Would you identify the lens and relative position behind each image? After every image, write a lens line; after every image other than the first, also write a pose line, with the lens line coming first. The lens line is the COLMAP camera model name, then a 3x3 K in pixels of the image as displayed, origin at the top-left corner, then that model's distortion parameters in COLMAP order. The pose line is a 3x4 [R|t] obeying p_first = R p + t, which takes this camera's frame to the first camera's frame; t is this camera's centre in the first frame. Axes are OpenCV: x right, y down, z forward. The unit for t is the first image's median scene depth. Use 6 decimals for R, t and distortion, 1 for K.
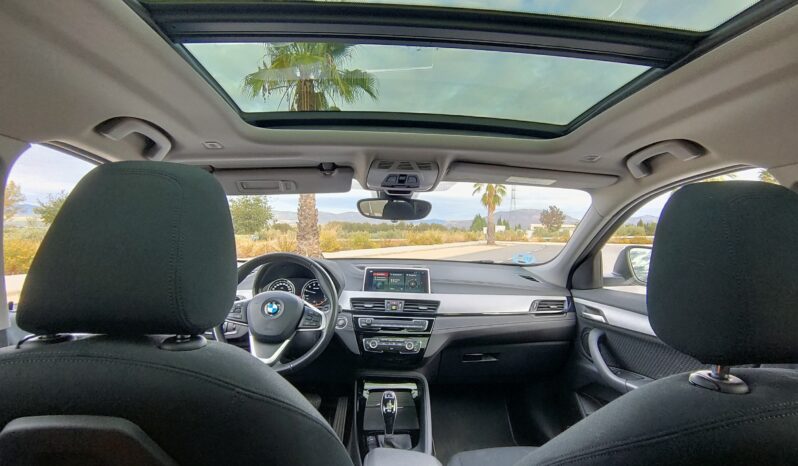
lens RADIAL K [[412.7, 0, 399.0], [0, 412.7, 233.0], [0, 0, 1]] dist [-0.001662, -0.000102]
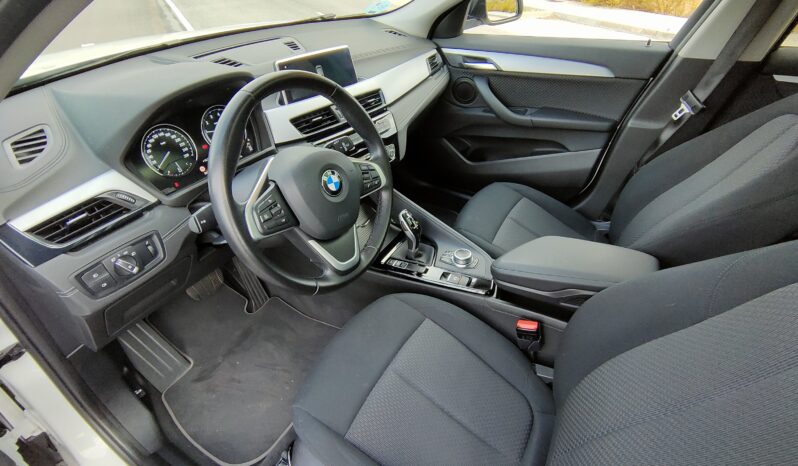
lens RADIAL K [[399.9, 0, 399.0], [0, 399.9, 233.0], [0, 0, 1]] dist [-0.001108, 0.000456]
pose [[0.558790, -0.500025, 0.661611, -0.499769], [0.007302, 0.800721, 0.598993, -0.066839], [-0.829277, -0.329880, 0.451086, 0.513093]]
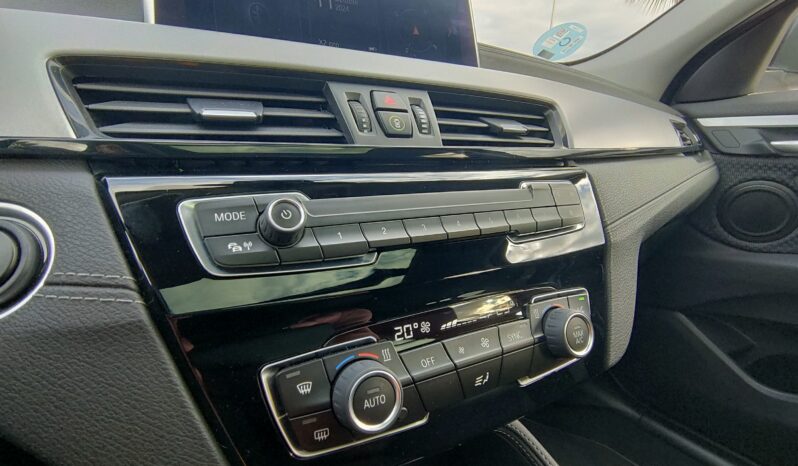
lens RADIAL K [[399.9, 0, 399.0], [0, 399.9, 233.0], [0, 0, 1]] dist [-0.001108, 0.000456]
pose [[0.836654, -0.130266, 0.532016, -0.099050], [-0.014680, 0.965625, 0.259523, 0.171673], [-0.547535, -0.224941, 0.805982, 0.812898]]
